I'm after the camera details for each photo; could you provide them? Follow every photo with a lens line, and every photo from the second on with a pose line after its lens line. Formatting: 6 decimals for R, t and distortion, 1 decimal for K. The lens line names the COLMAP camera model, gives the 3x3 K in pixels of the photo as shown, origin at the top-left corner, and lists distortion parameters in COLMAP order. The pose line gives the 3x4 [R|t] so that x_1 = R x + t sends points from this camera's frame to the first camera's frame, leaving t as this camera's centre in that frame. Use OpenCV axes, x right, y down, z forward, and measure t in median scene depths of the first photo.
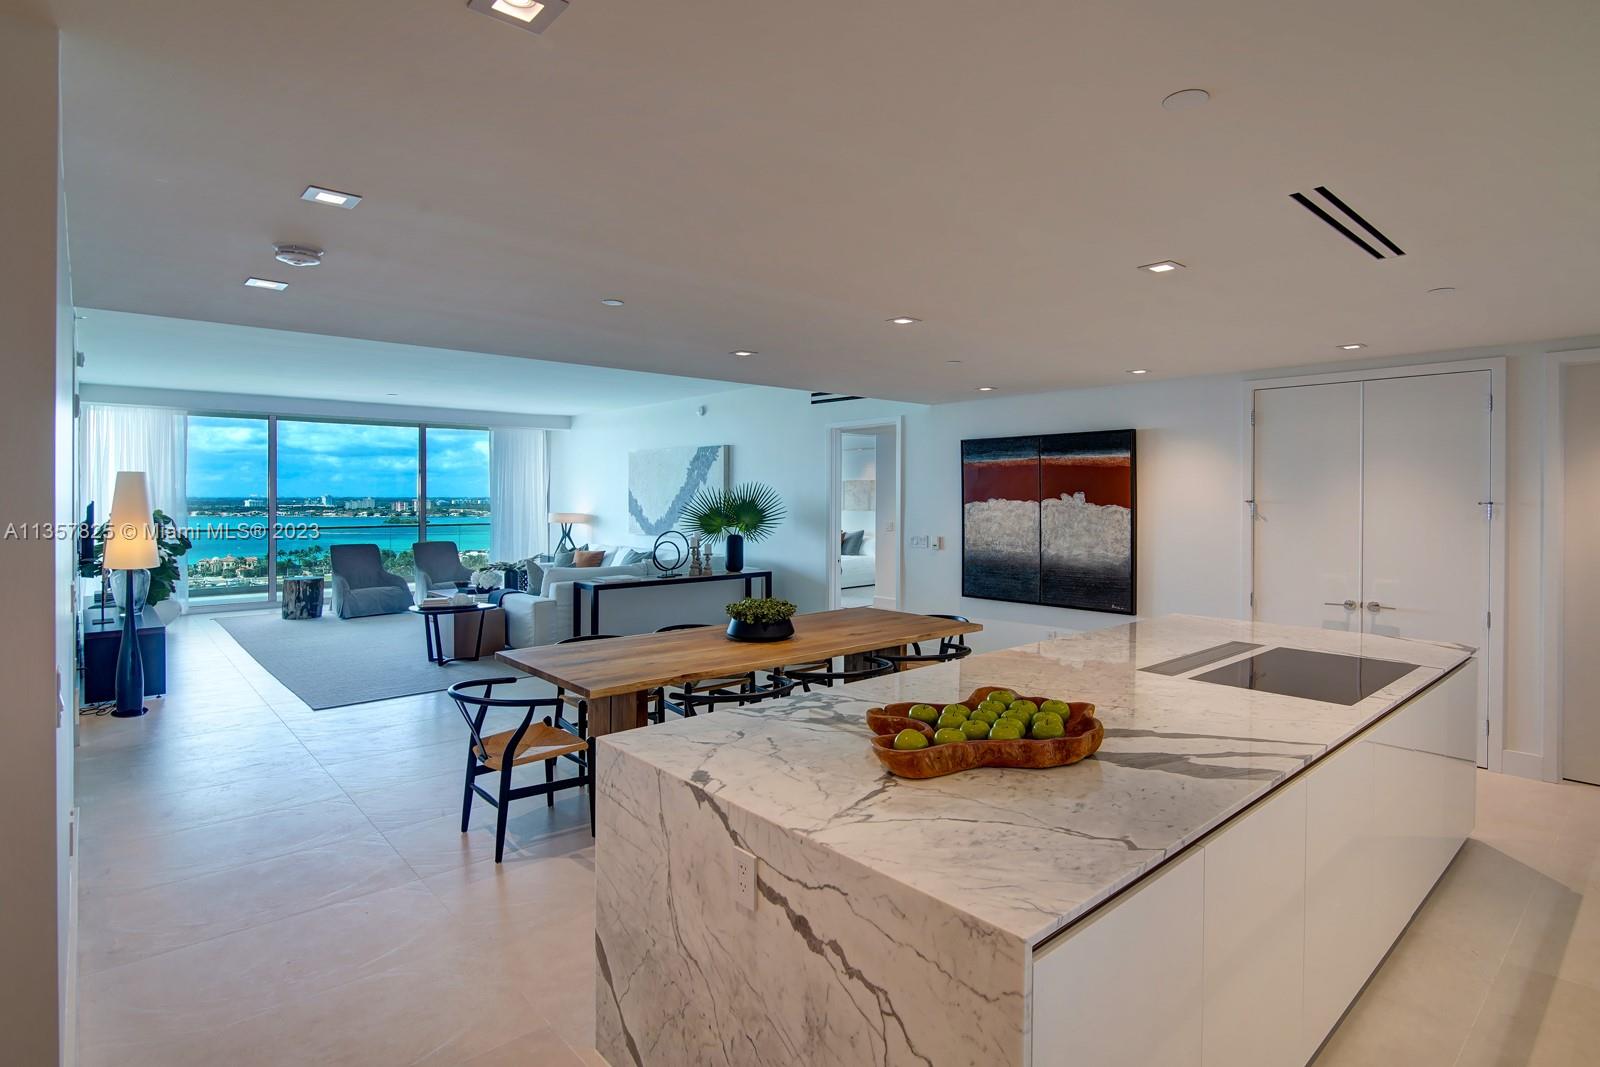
lens RADIAL K [[775.9, 0, 792.8], [0, 775.9, 497.5], [0, 0, 1]] dist [-0.001768, -0.000507]
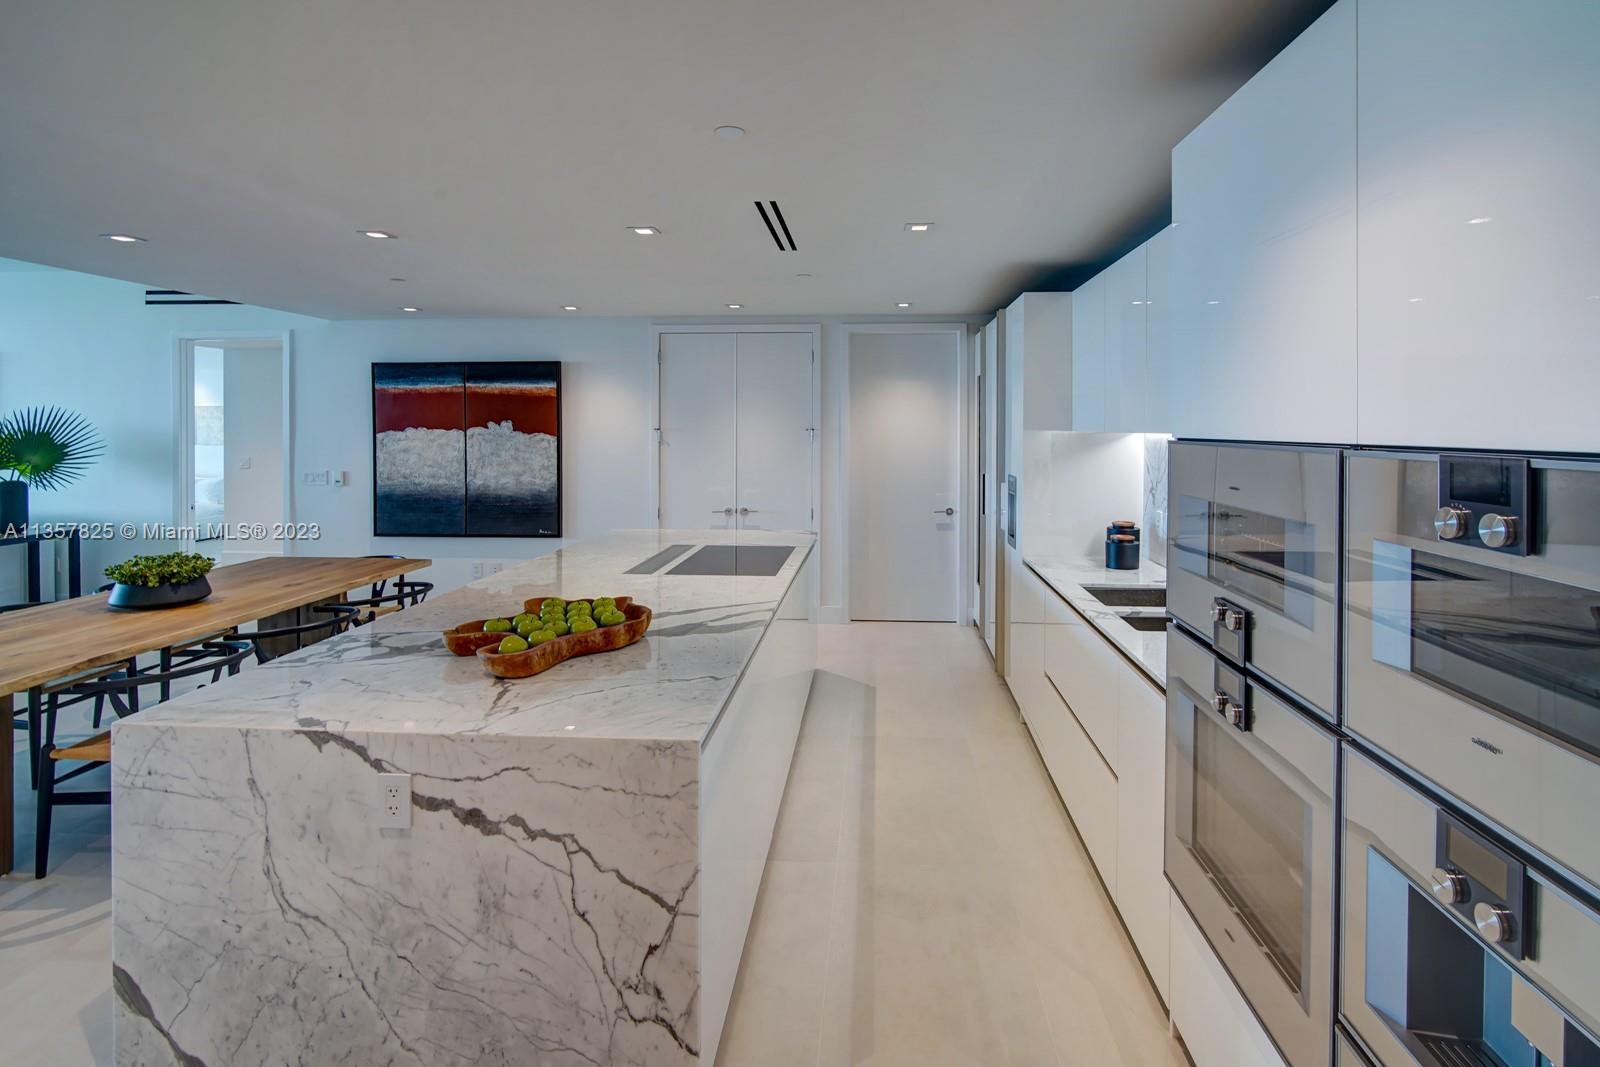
lens RADIAL K [[800.2, 0, 801.7], [0, 800.2, 421.7], [0, 0, 1]] dist [0.006932, -0.000290]
pose [[0.731037, 0.000809, 0.682337, -0.125710], [0.003558, 0.999981, -0.004998, 0.001869], [-0.682329, 0.006081, 0.731020, -0.040882]]
